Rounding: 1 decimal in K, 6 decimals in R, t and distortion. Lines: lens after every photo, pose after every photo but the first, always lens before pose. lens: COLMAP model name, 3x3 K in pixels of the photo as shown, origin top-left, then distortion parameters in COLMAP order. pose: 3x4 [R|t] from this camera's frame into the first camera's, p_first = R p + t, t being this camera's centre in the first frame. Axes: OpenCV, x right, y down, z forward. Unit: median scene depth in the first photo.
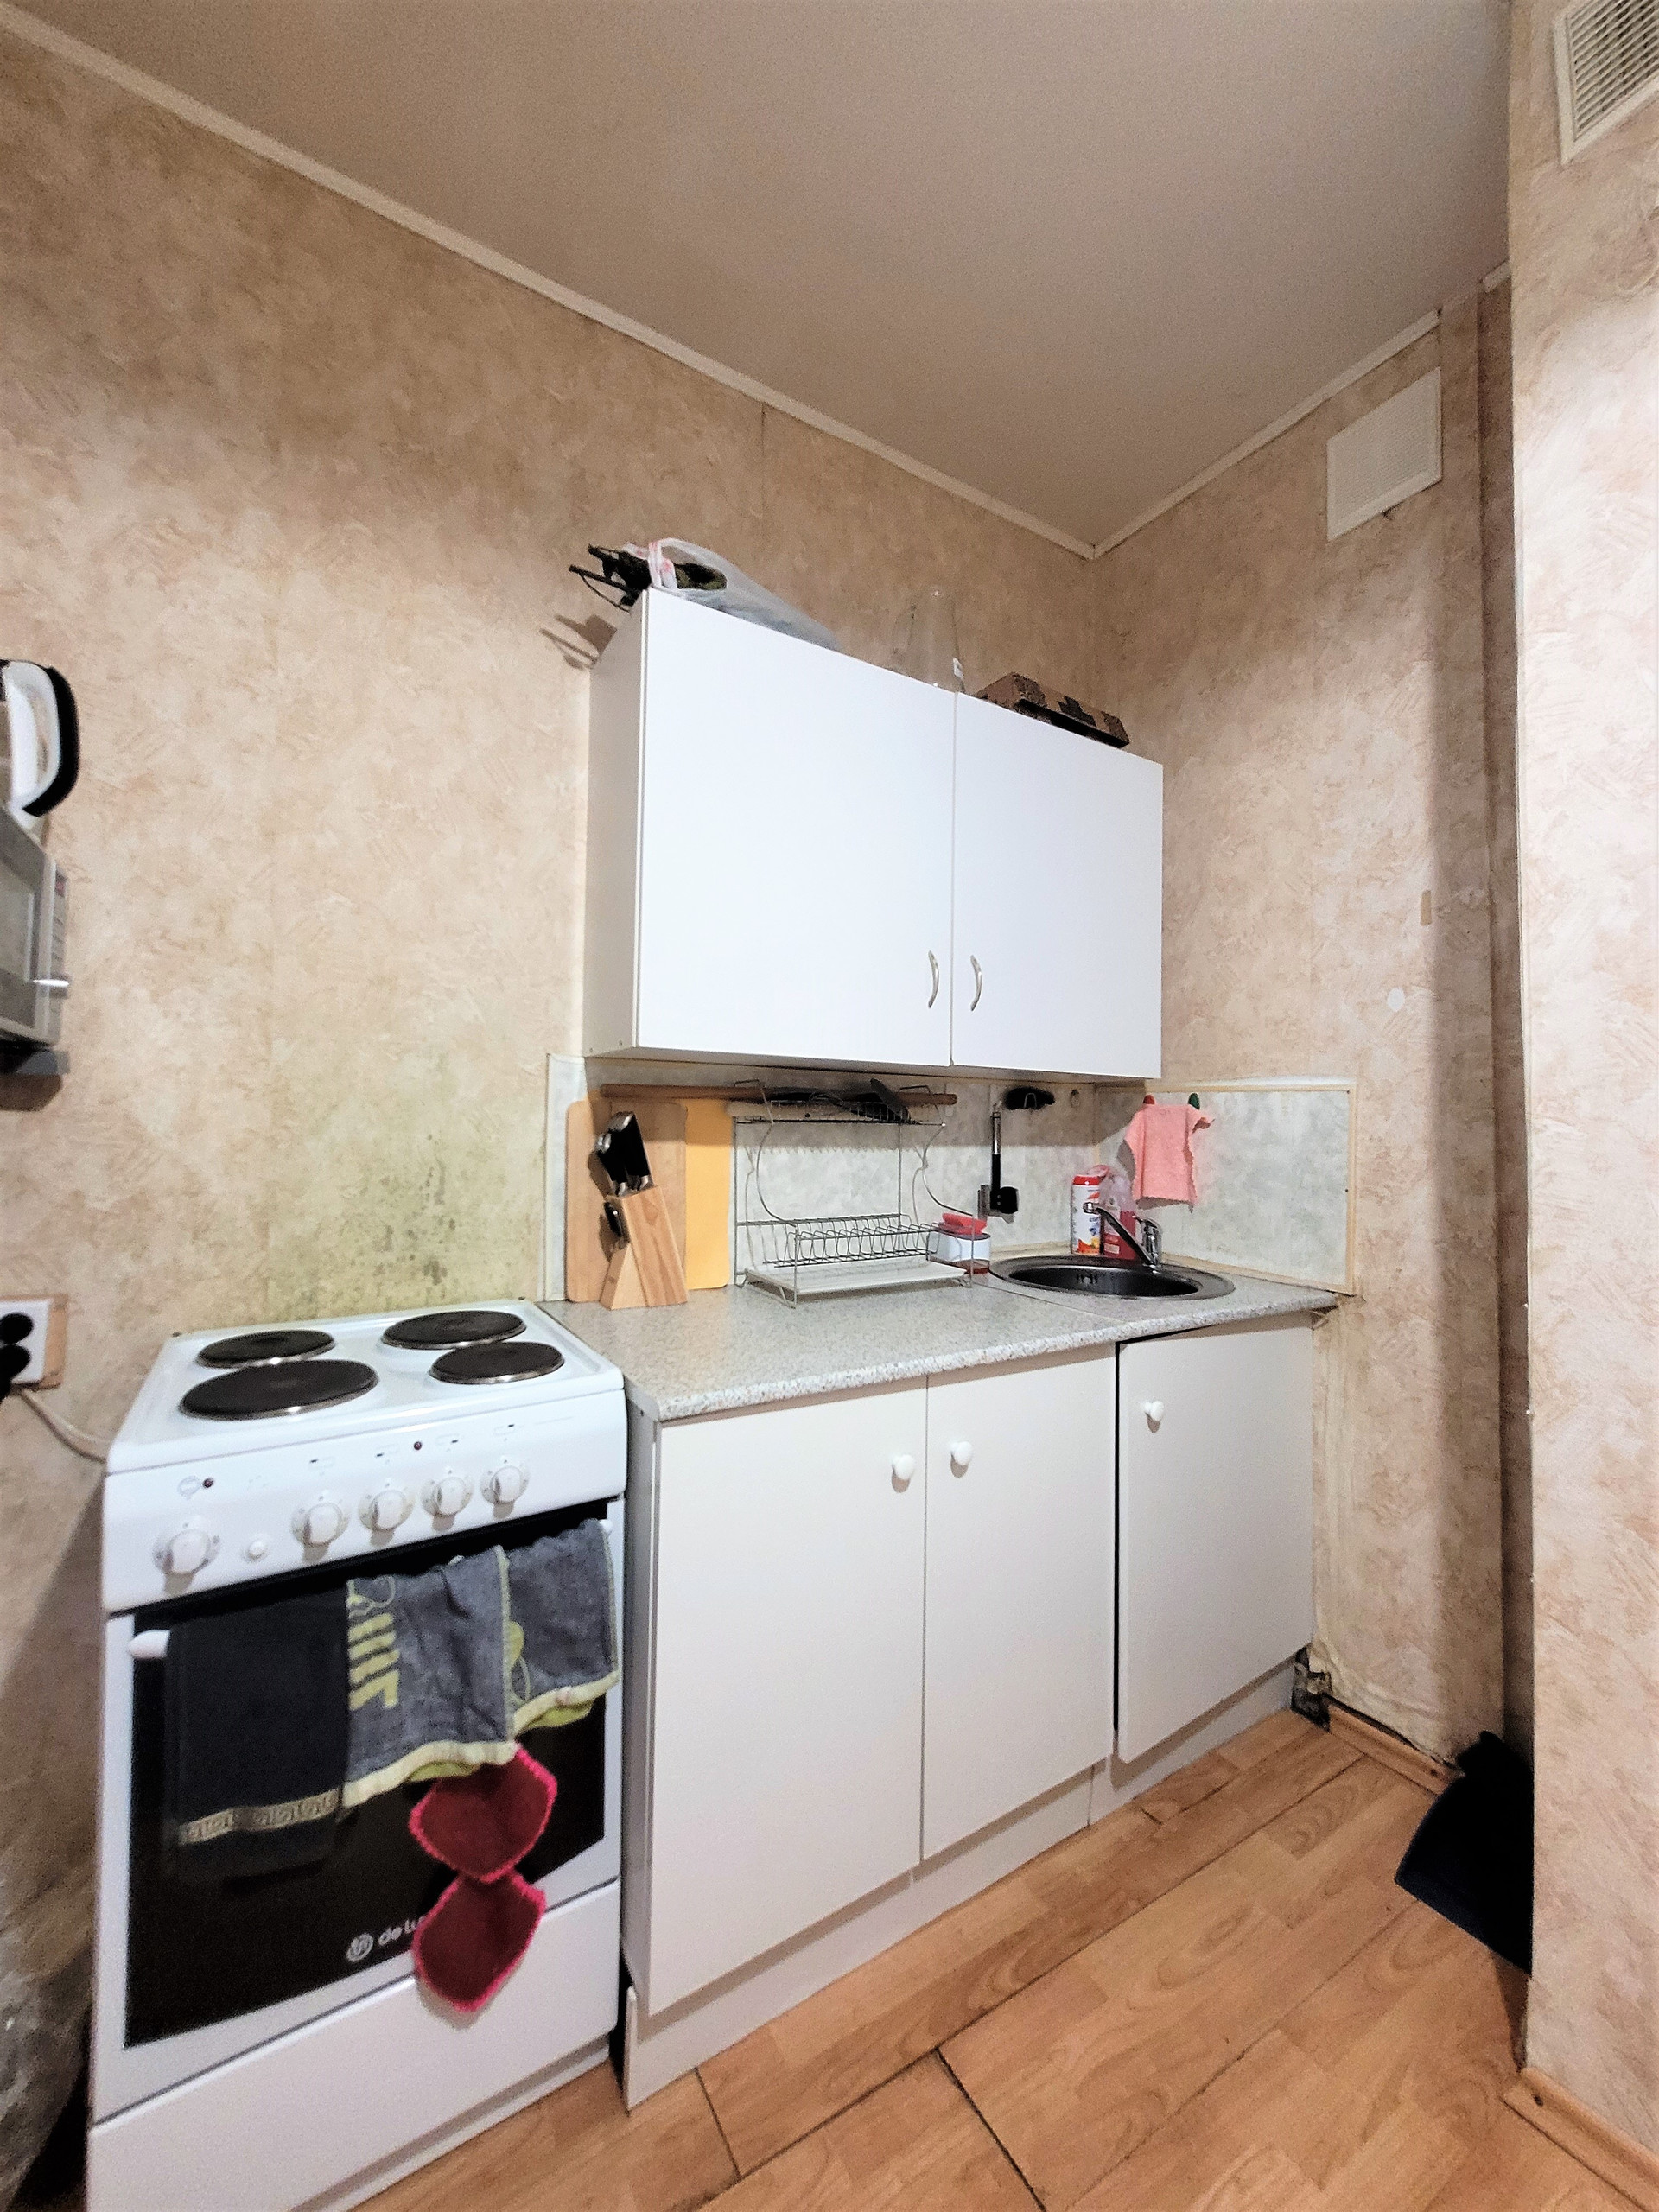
lens RADIAL K [[861.1, 0, 827.6], [0, 861.1, 1100.7], [0, 0, 1]] dist [-0.001749, -0.000023]
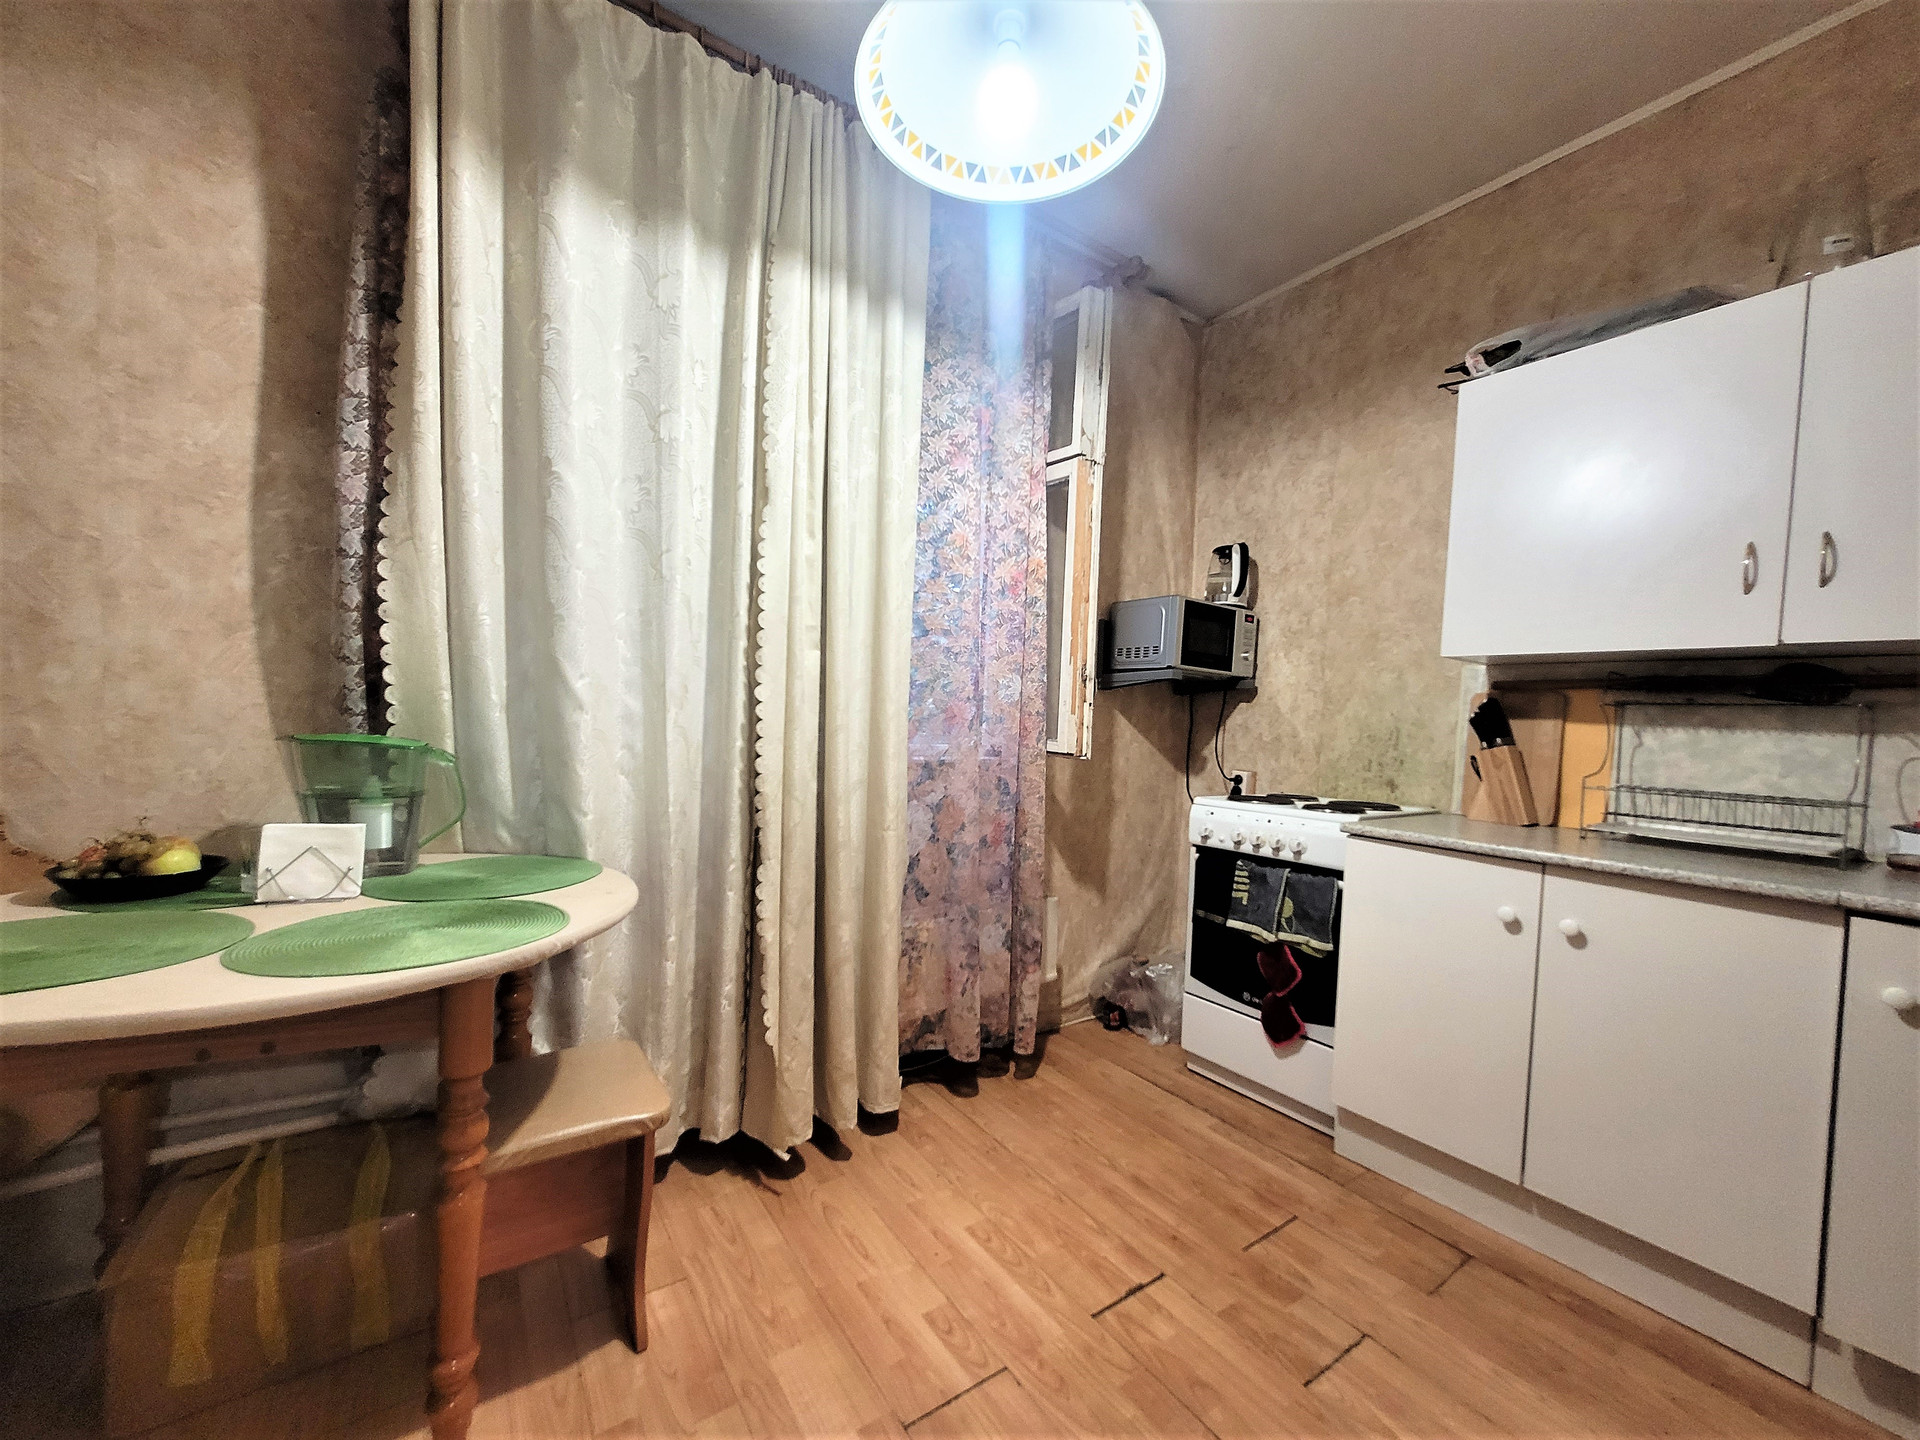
lens RADIAL K [[747.4, 0, 954.2], [0, 747.4, 737.5], [0, 0, 1]] dist [-0.001749, -0.000023]
pose [[0.068583, 0.012413, -0.997568, 1.189821], [-0.018216, 0.999771, 0.011188, 0.098183], [0.997479, 0.017404, 0.068793, -0.076497]]
